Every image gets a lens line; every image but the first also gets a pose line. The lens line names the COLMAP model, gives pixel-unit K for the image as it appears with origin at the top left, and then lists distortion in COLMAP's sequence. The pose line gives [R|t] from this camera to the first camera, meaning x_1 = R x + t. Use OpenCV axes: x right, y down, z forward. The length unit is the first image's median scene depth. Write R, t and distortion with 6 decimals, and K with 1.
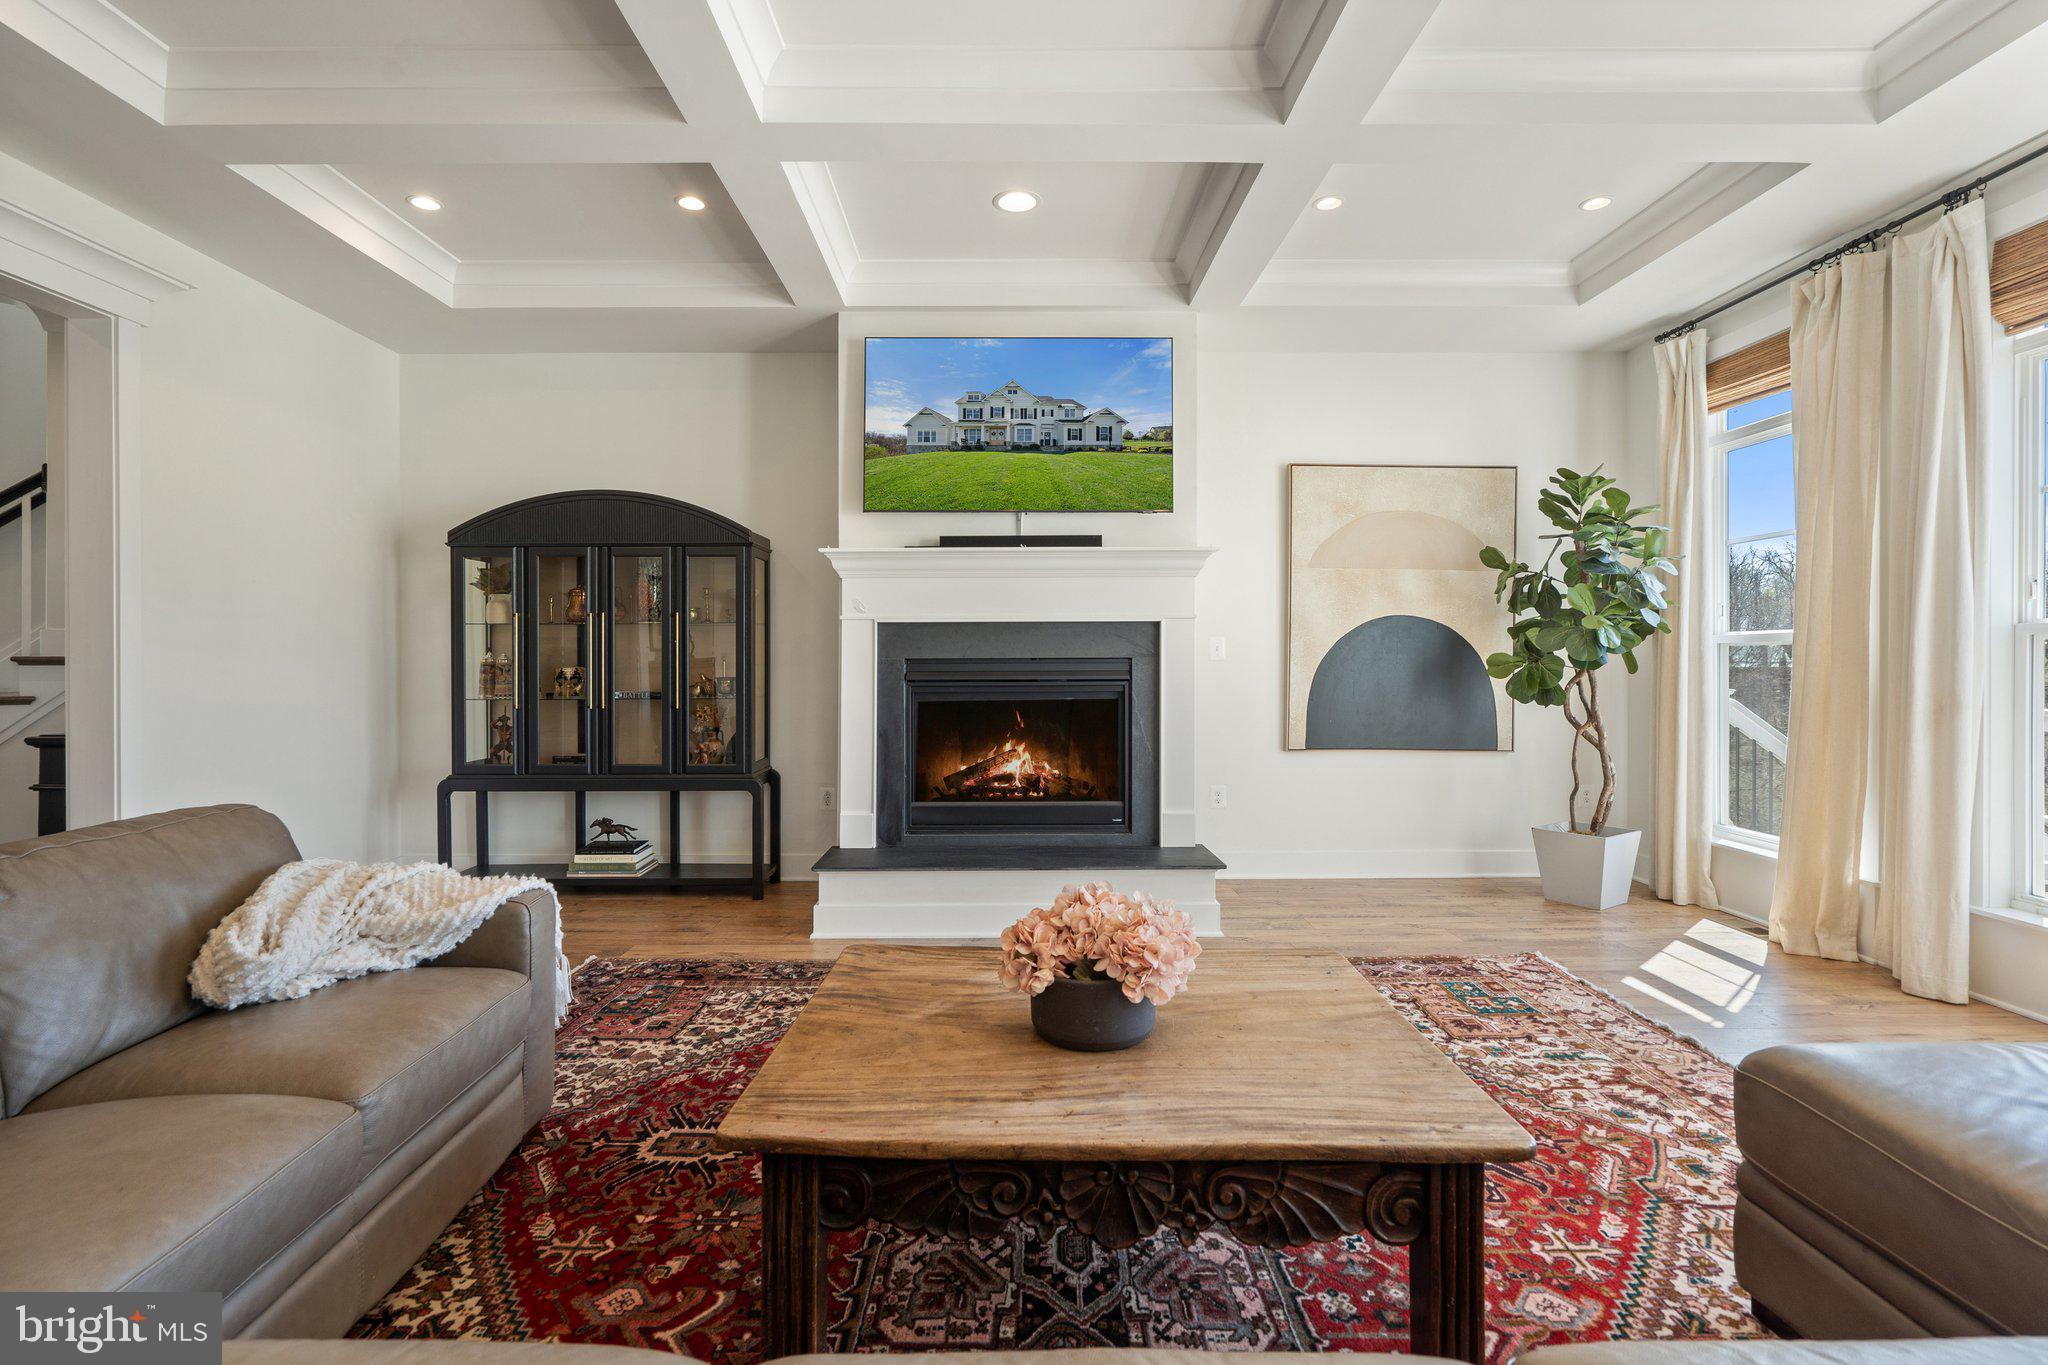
lens RADIAL K [[956.1, 0, 1013.5], [0, 956.1, 671.9], [0, 0, 1]] dist [-0.004109, 0.003188]
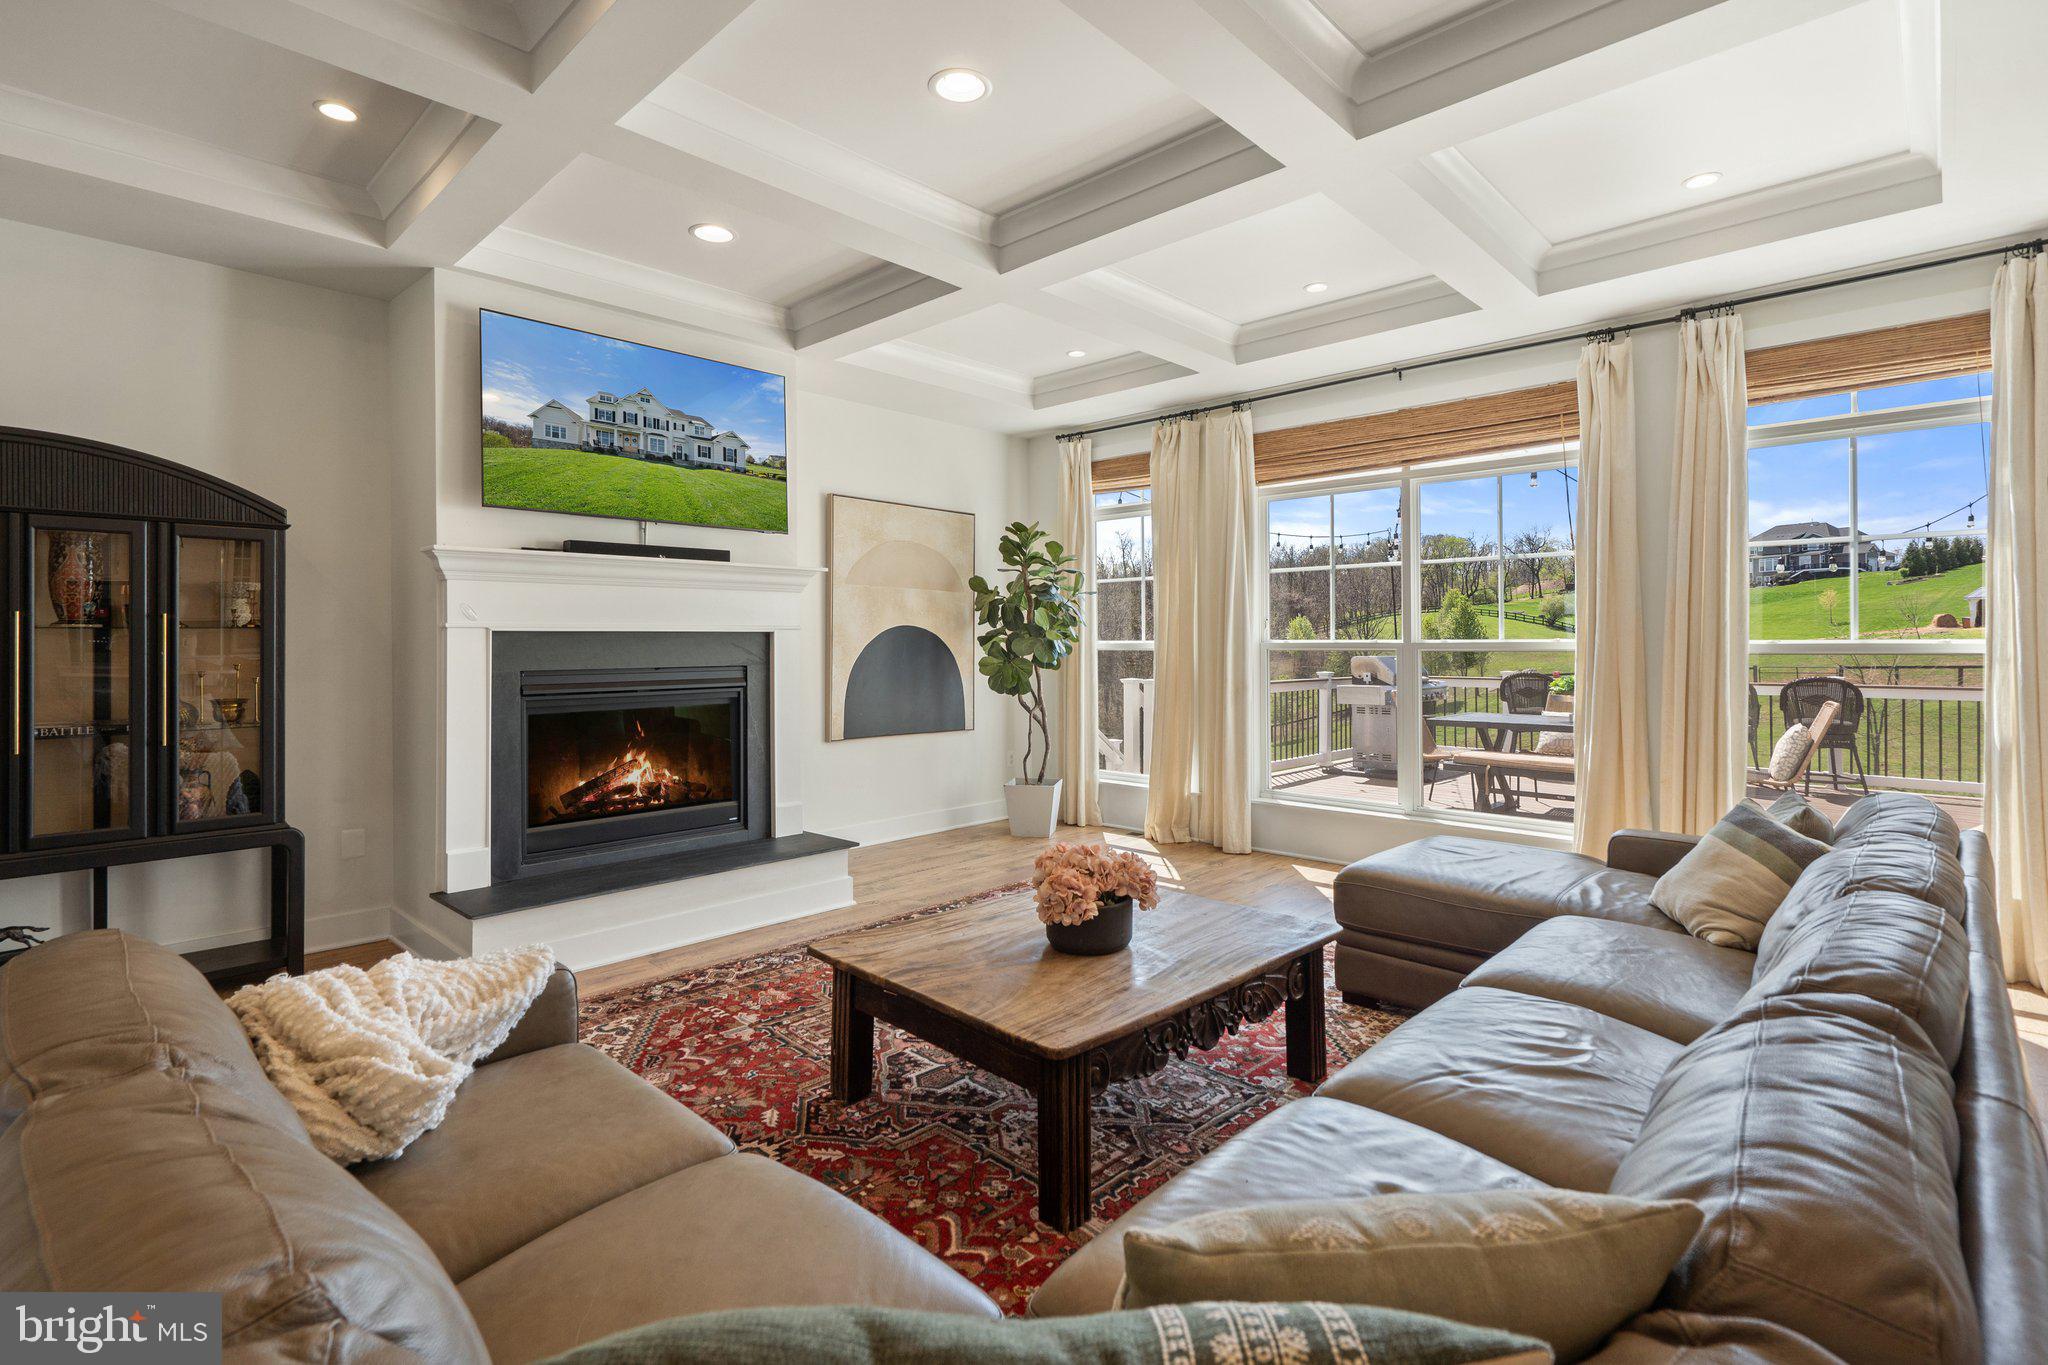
lens RADIAL K [[956.1, 0, 1019.6], [0, 956.1, 649.0], [0, 0, 1]] dist [-0.004109, 0.003188]
pose [[0.702736, -0.004679, 0.711436, -0.435417], [0.008123, 0.999966, -0.001447, -0.029782], [-0.711405, 0.006796, 0.702750, 0.027568]]
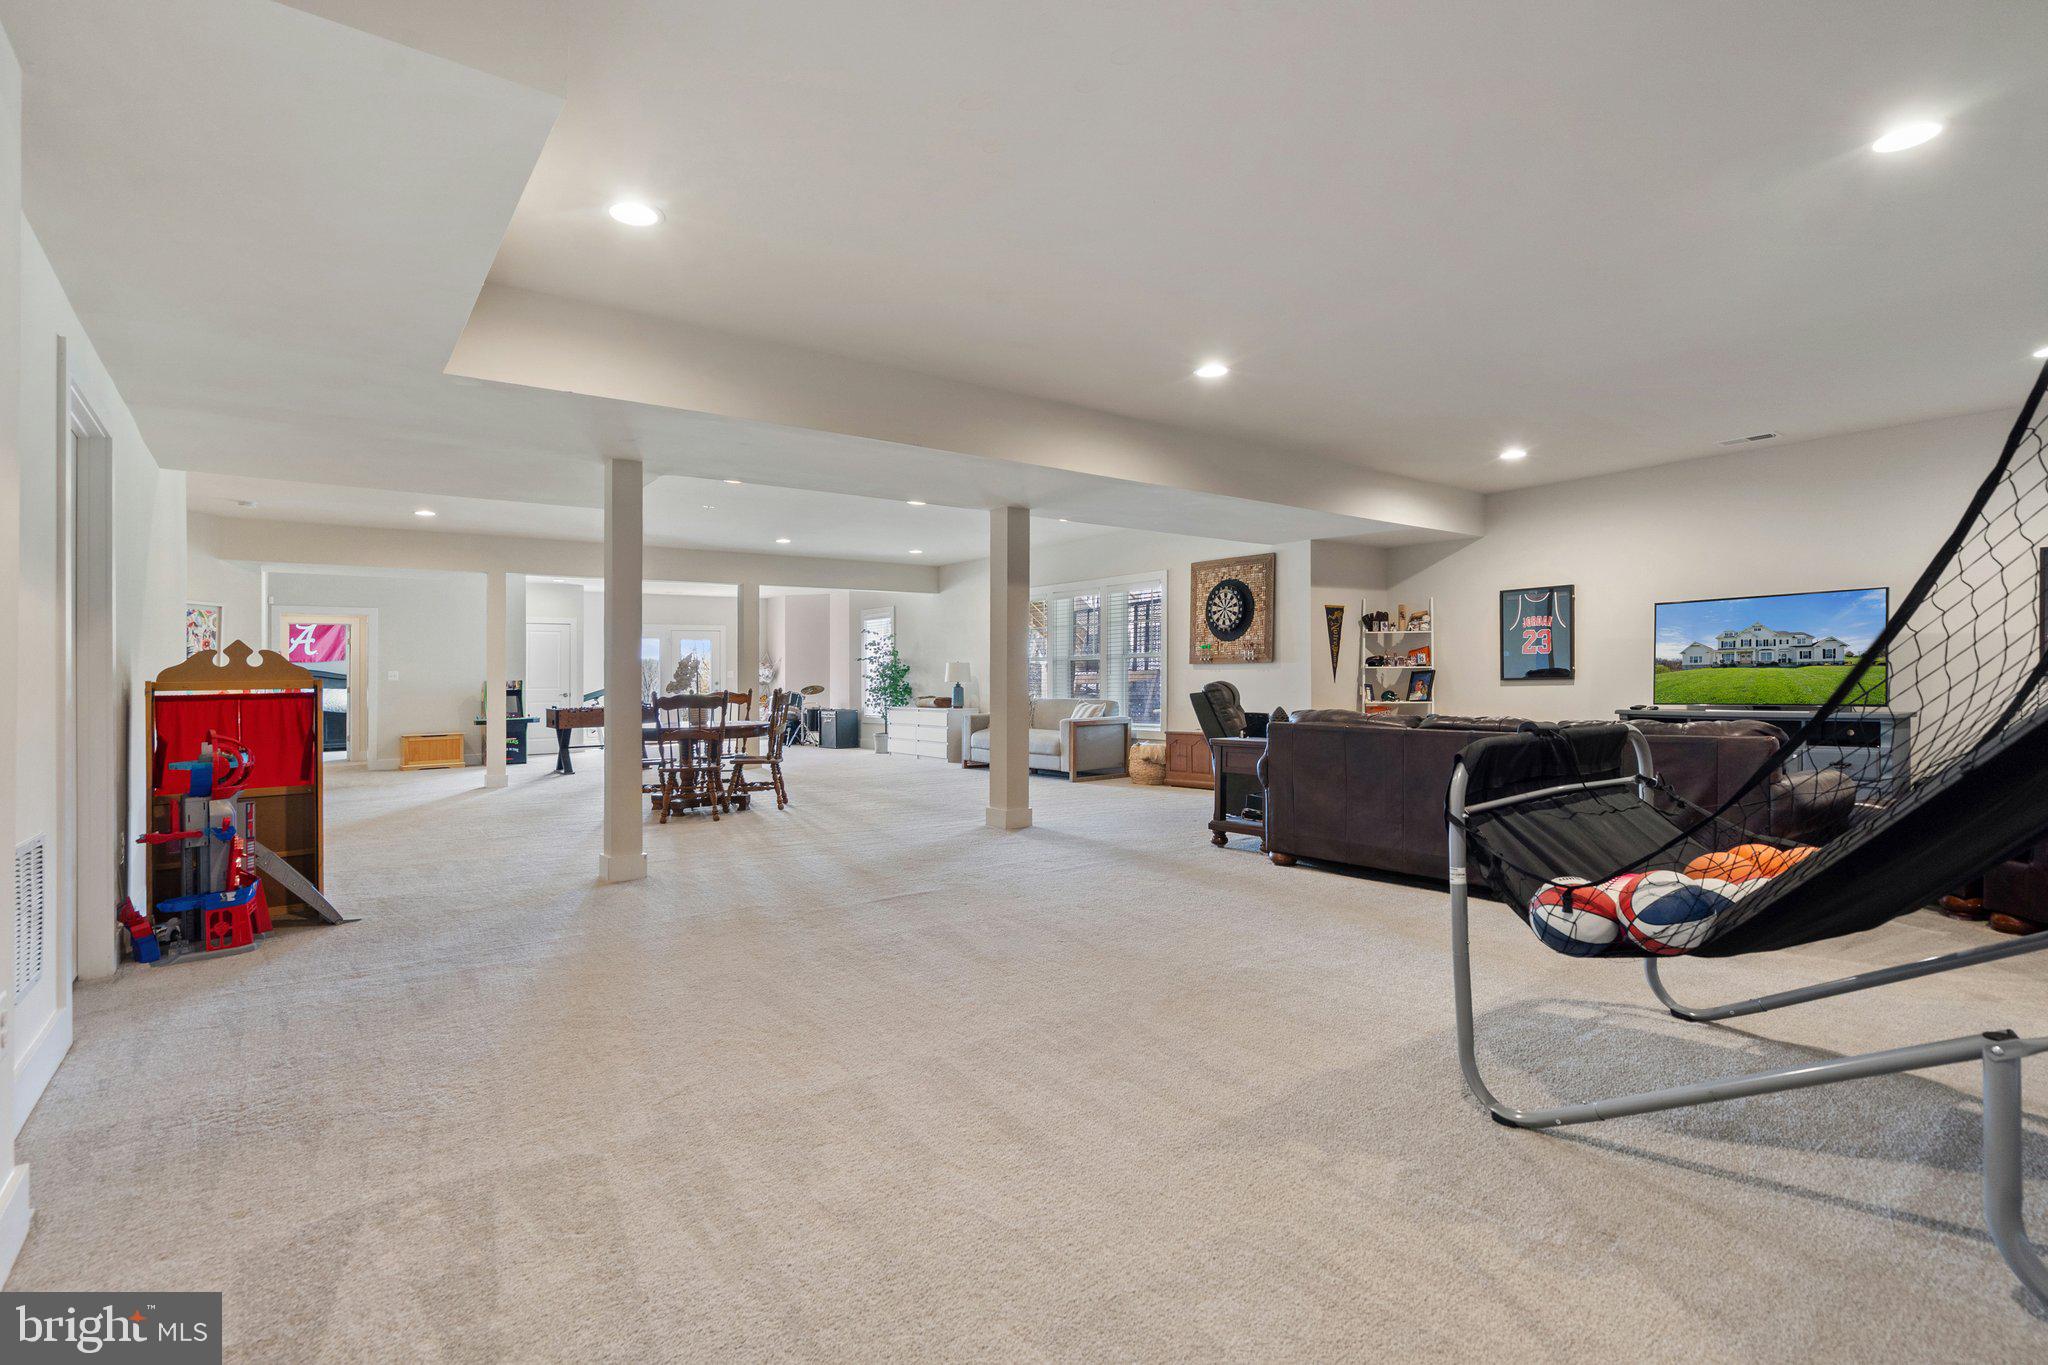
lens RADIAL K [[956.1, 0, 1022.7], [0, 956.1, 689.4], [0, 0, 1]] dist [-0.004109, 0.003188]
pose [[0.593267, -0.005384, -0.804988, 0.563550], [-0.001101, 0.999971, -0.007500, -0.178861], [0.805005, 0.005336, 0.593244, -0.964224]]
